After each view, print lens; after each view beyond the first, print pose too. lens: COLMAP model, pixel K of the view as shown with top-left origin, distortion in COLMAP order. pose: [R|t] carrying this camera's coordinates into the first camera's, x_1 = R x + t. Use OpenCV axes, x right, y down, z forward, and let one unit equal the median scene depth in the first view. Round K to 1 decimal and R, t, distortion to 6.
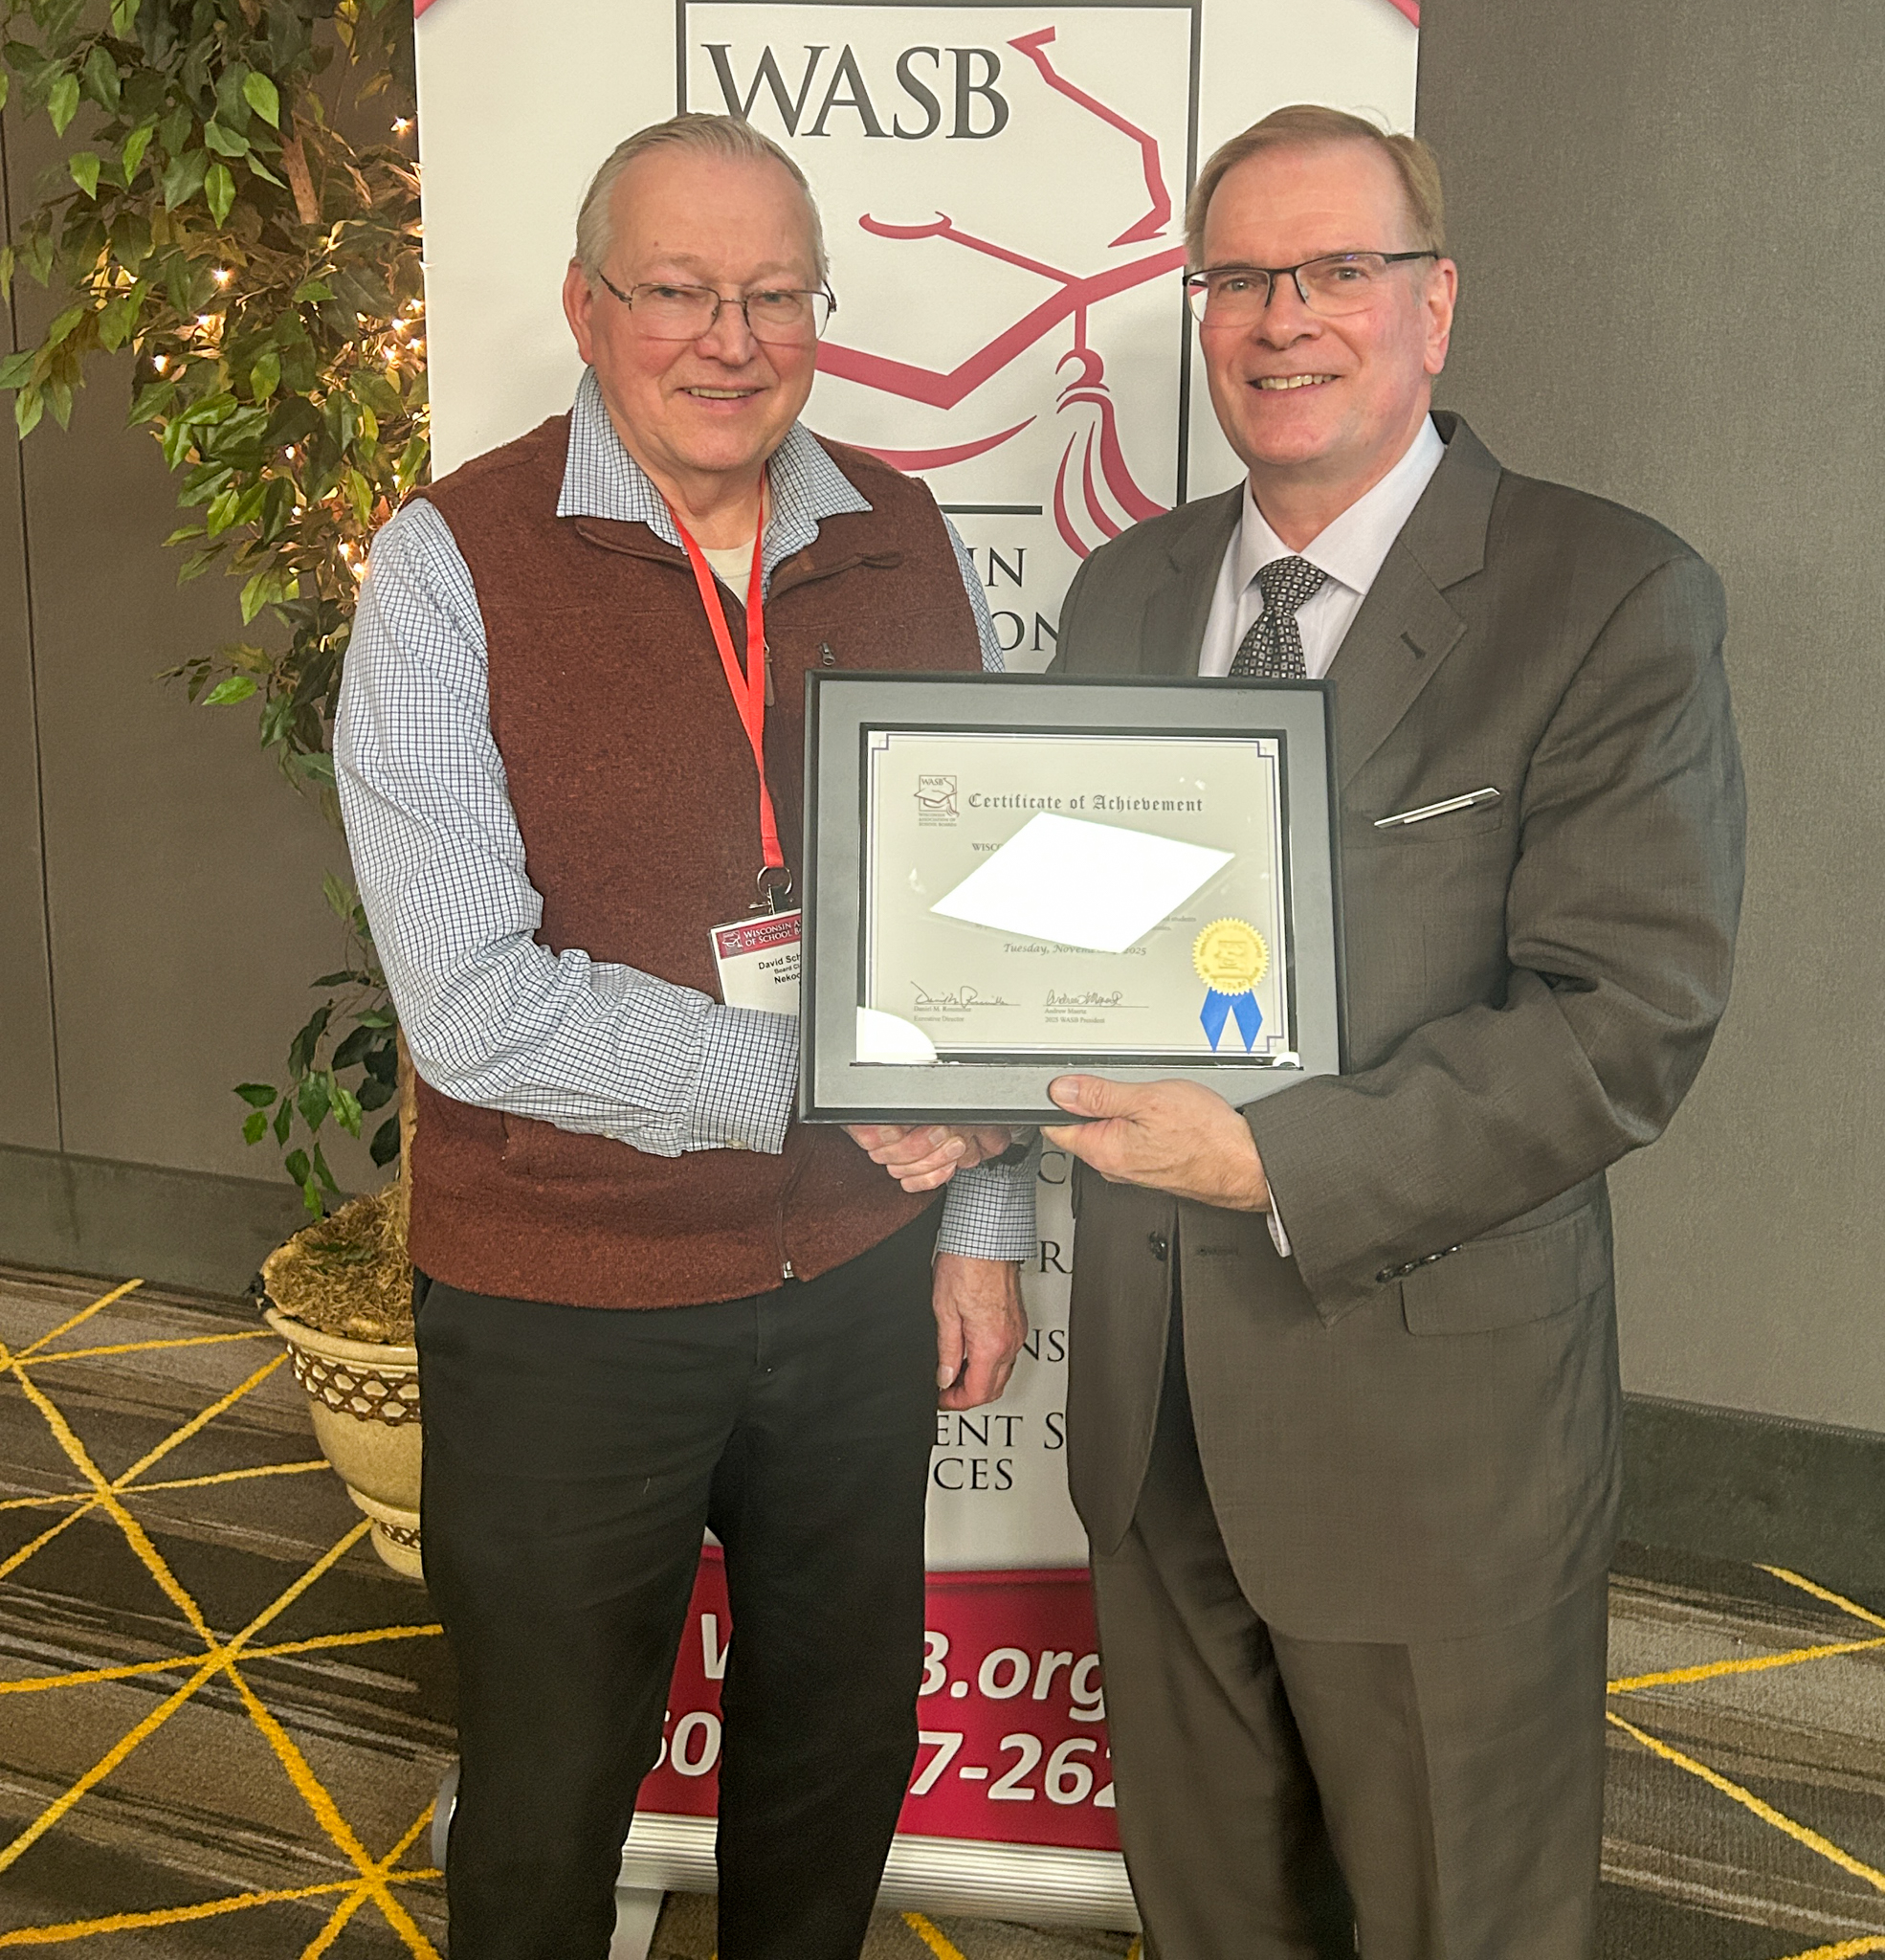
lens RADIAL K [[2122.3, 0, 919.1], [0, 2122.3, 681.7], [0, 0, 1]] dist [0.035554, -0.034636]
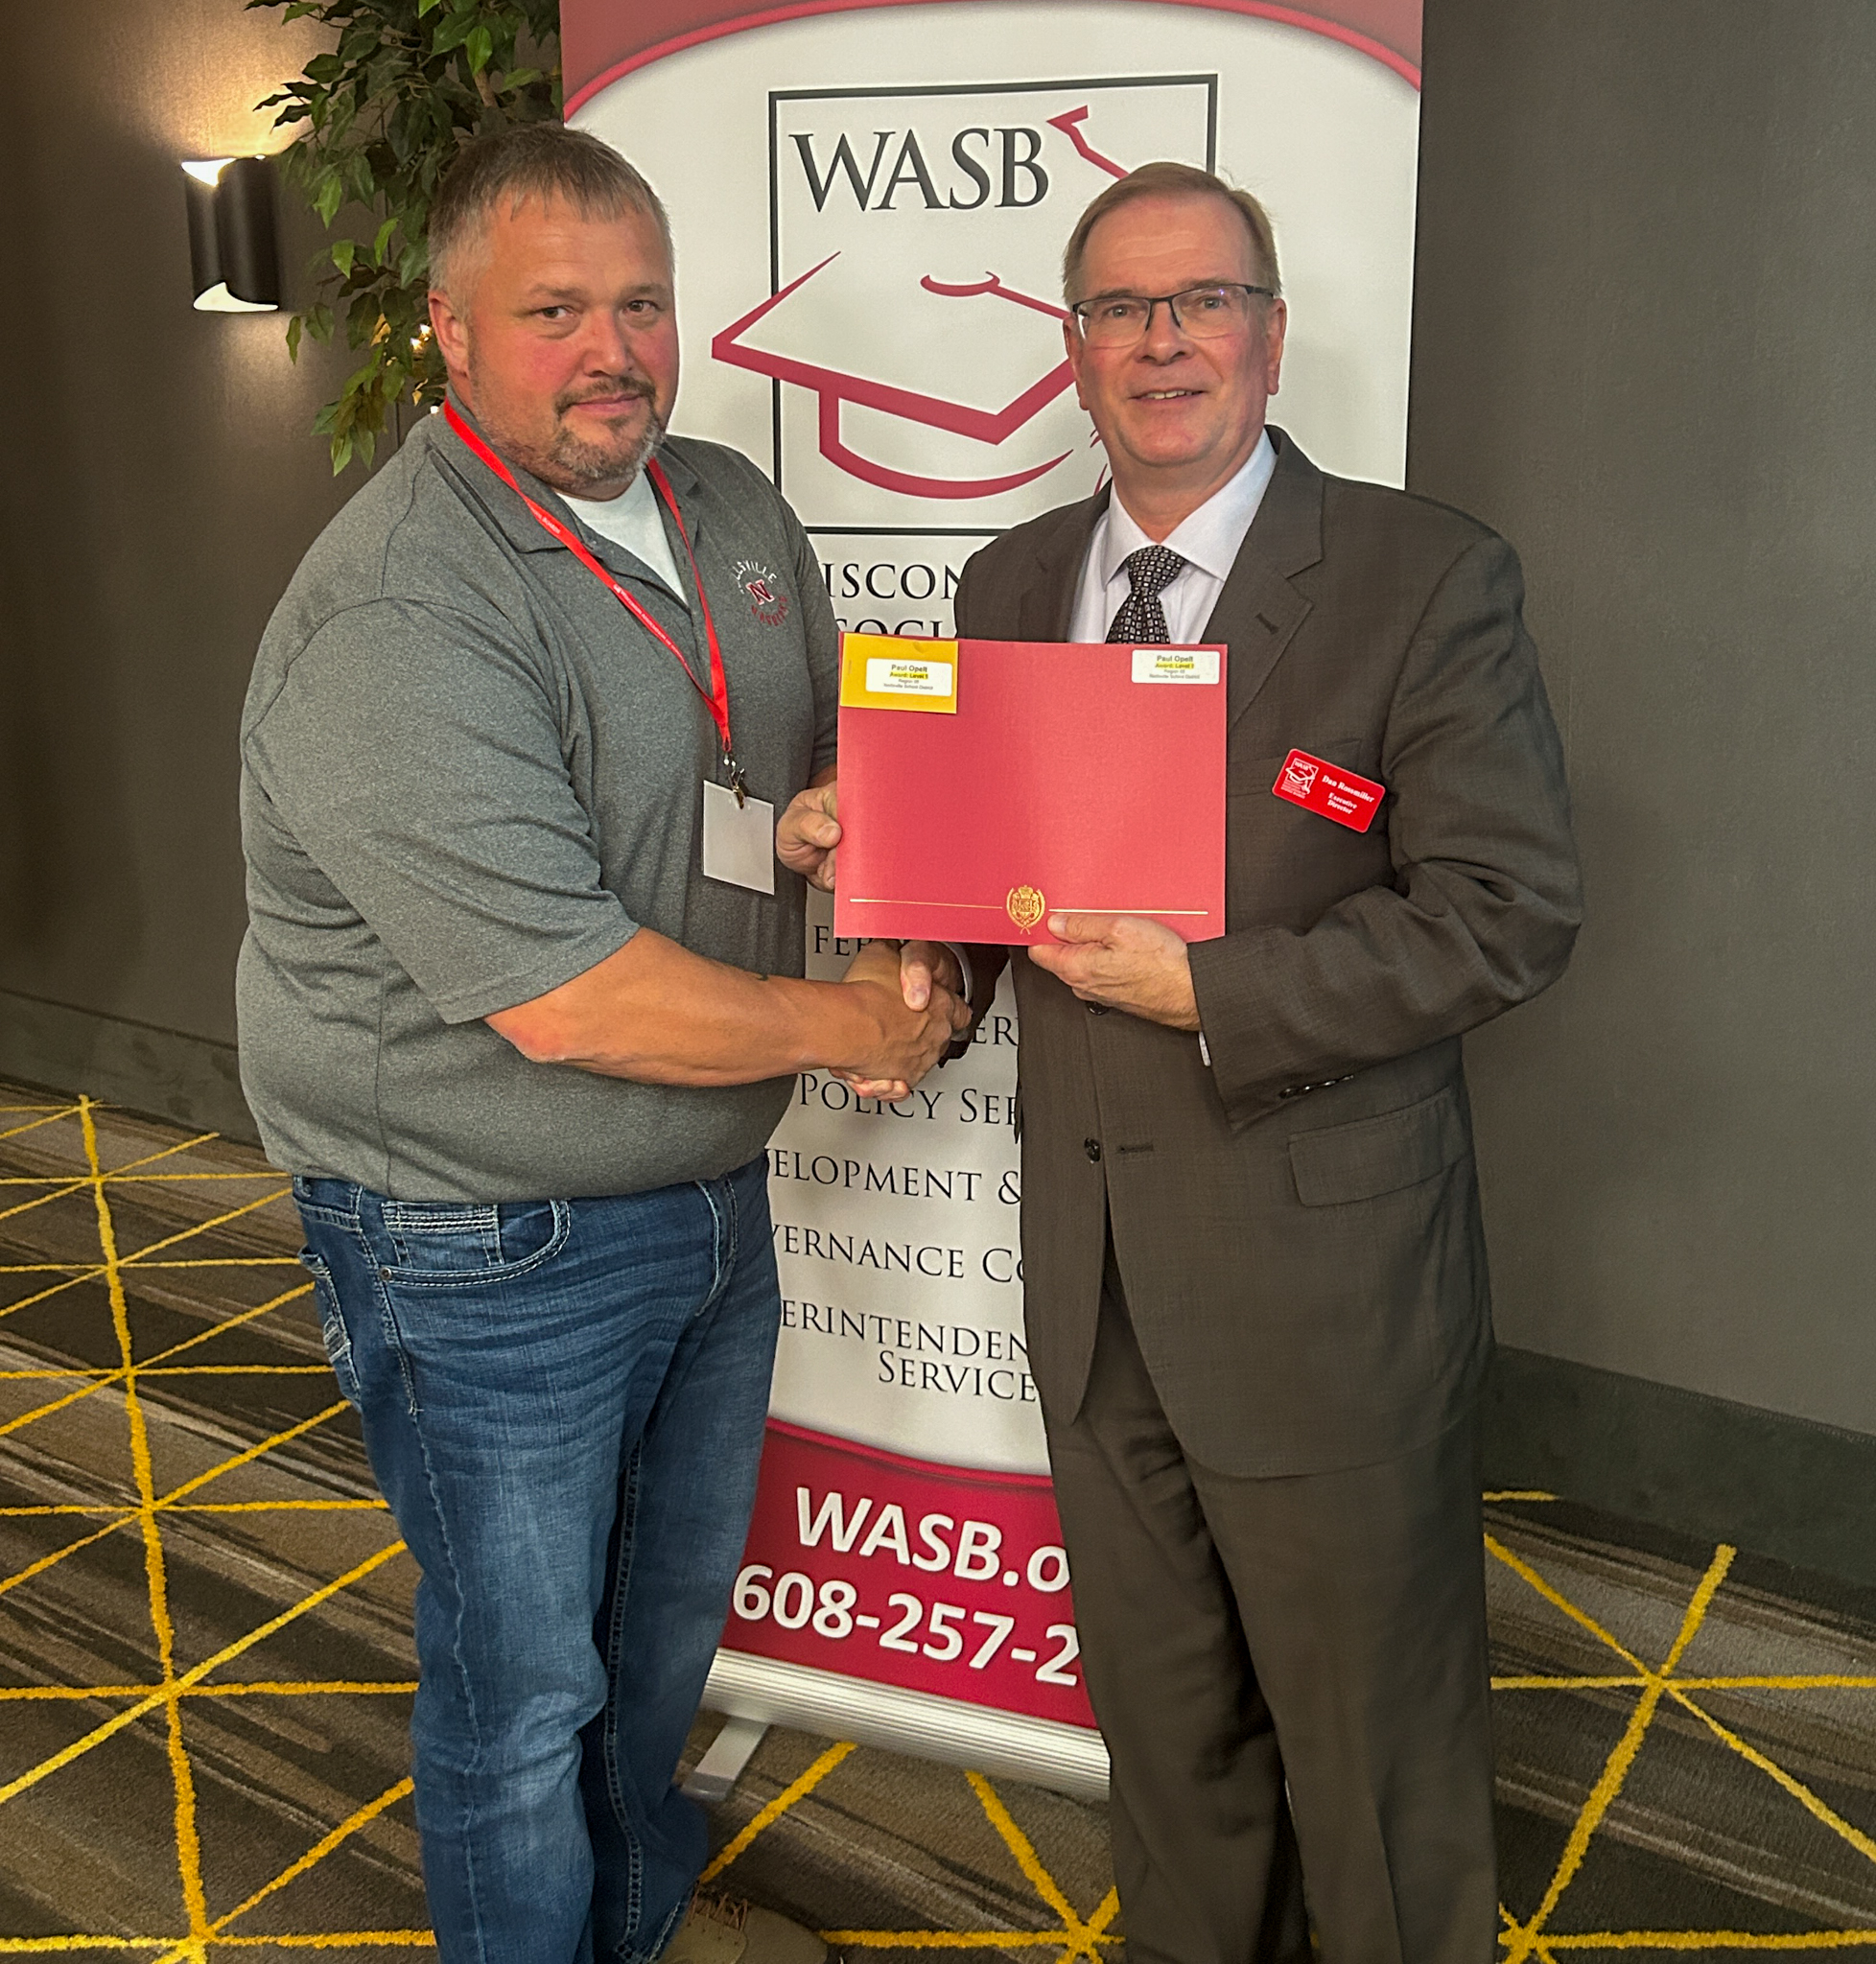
lens RADIAL K [[2109.8, 0, 925.9], [0, 2109.8, 721.9], [0, 0, 1]] dist [0.035929, -0.041034]
pose [[0.970647, 0.024681, -0.239239, 0.198676], [-0.024736, 0.999690, 0.002773, 0.014560], [0.239234, 0.003226, 0.970957, -0.086167]]
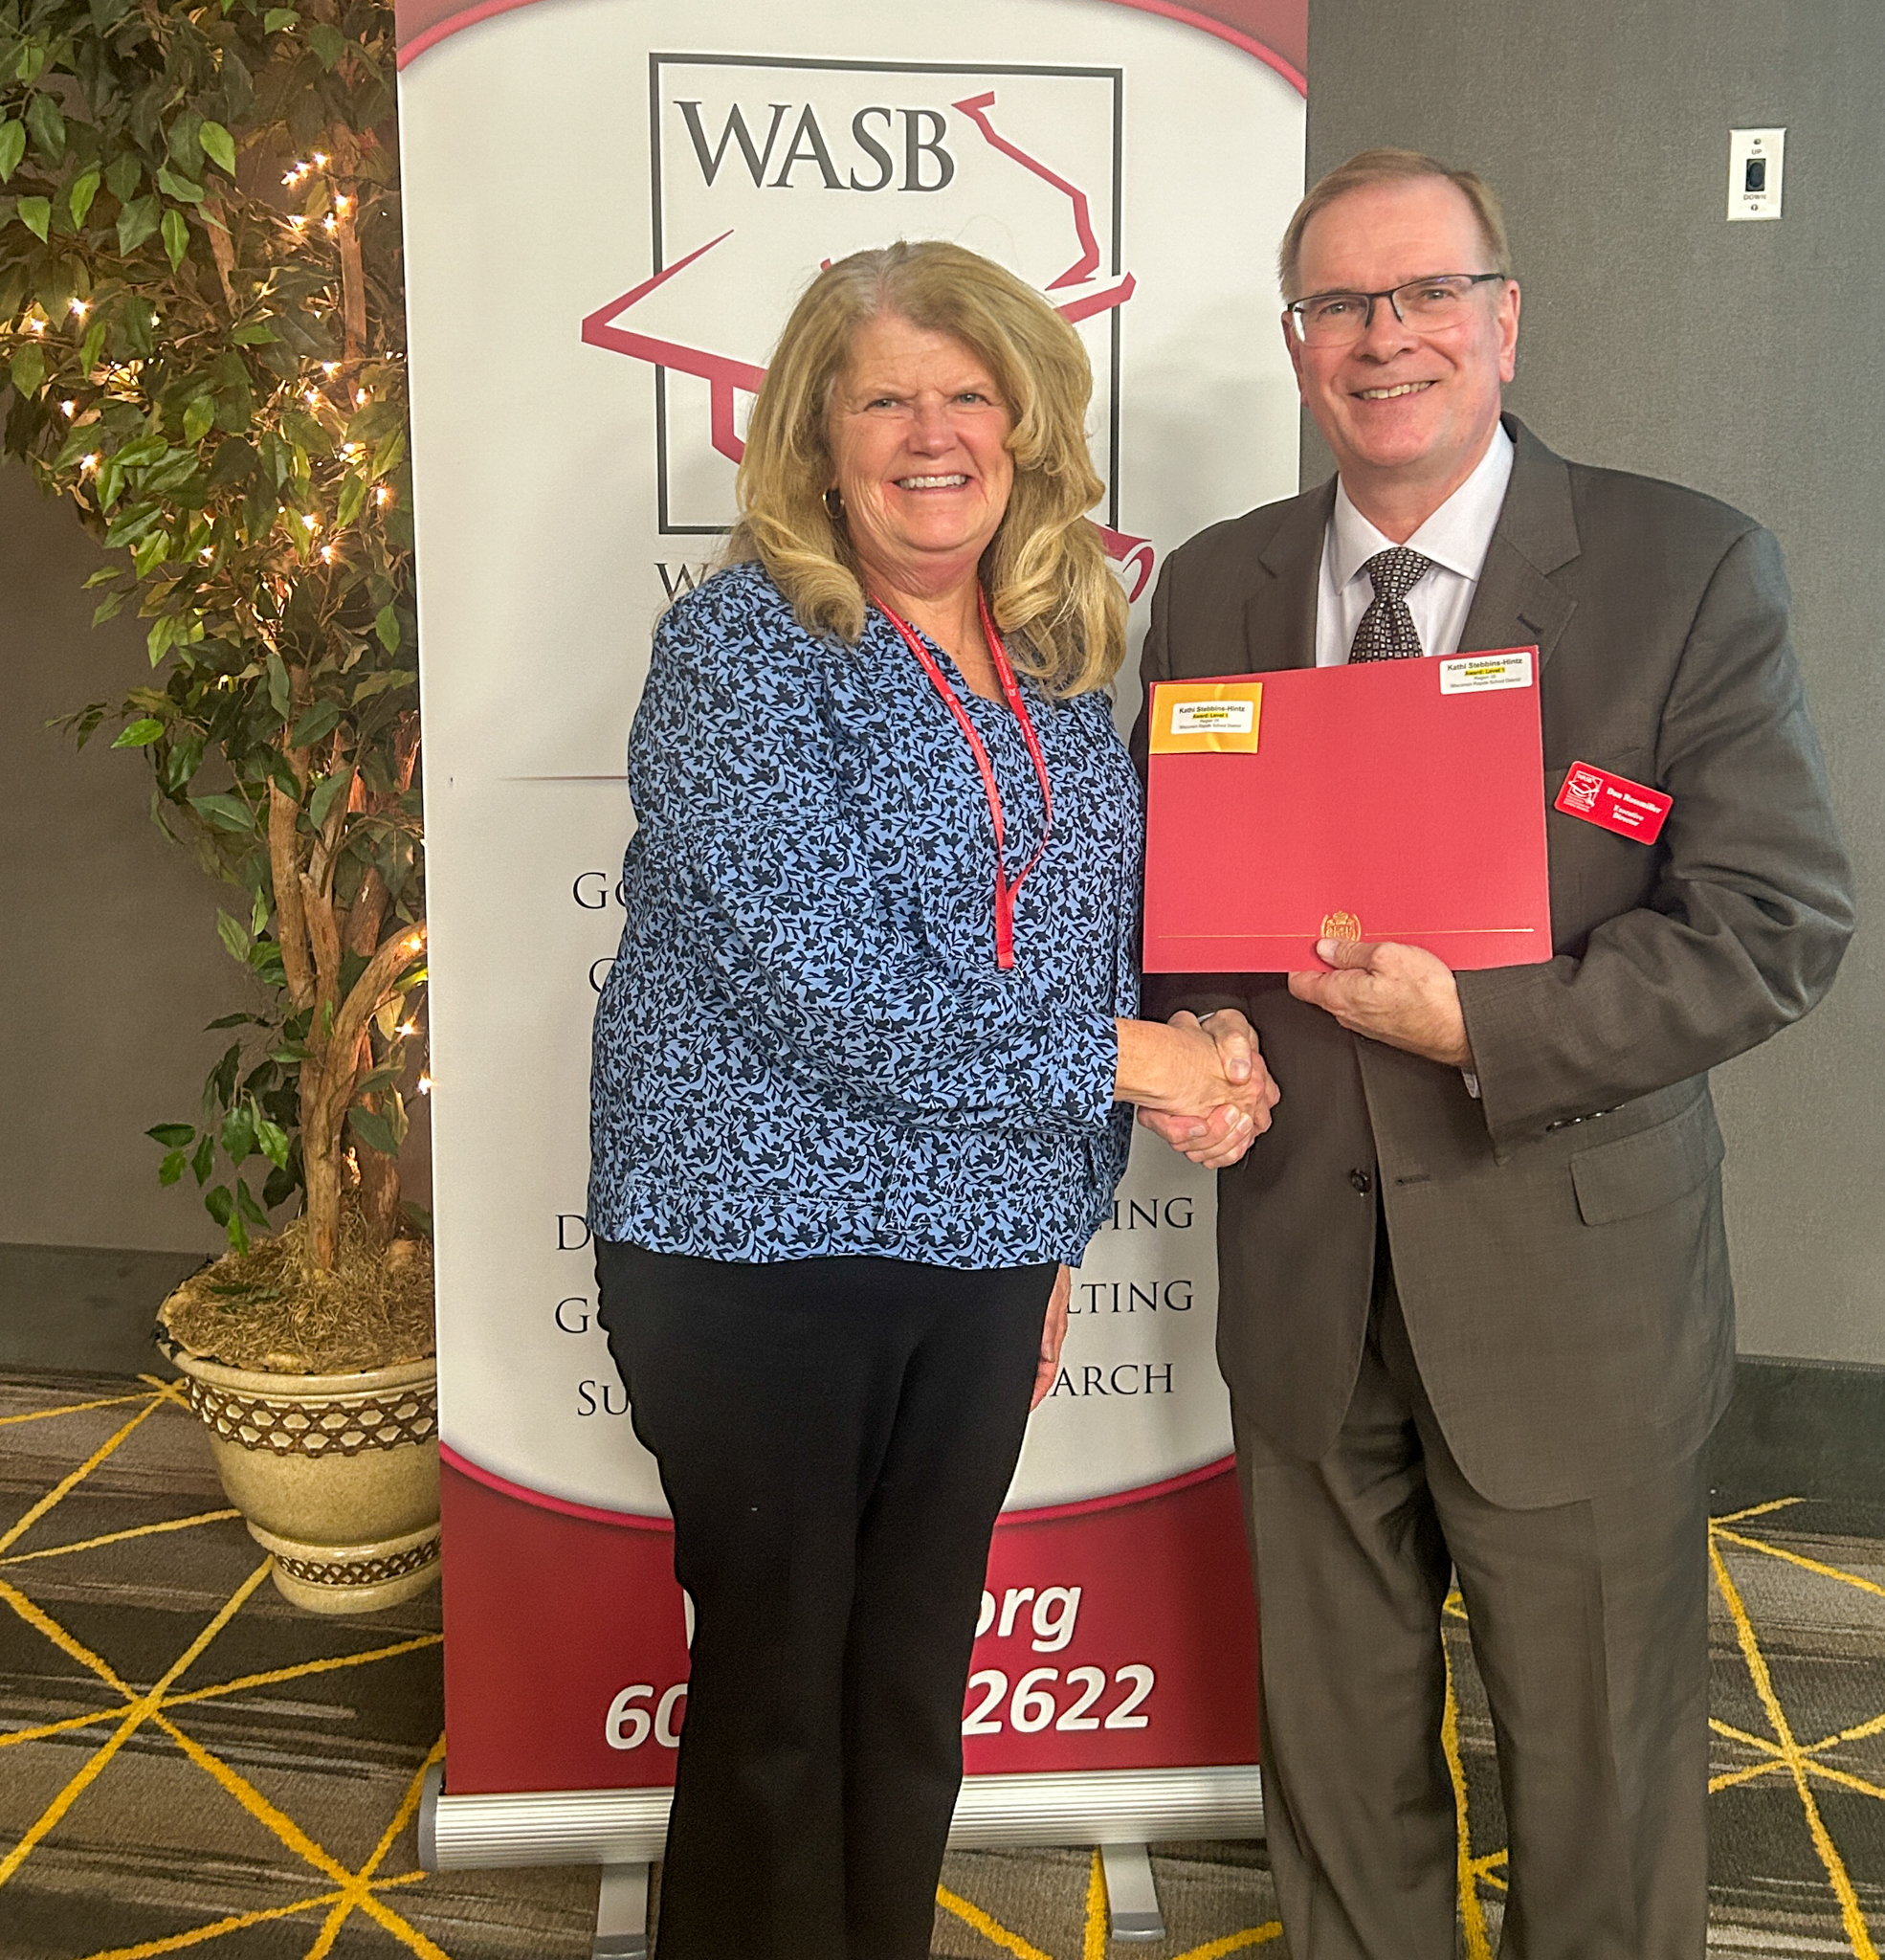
lens RADIAL K [[2109.3, 0, 918.1], [0, 2109.3, 696.4], [0, 0, 1]] dist [0.040154, -0.041055]
pose [[0.985371, -0.028684, 0.167990, -0.130294], [0.033696, 0.999066, -0.027057, 0.027126], [-0.167057, 0.032322, 0.985417, -0.052071]]
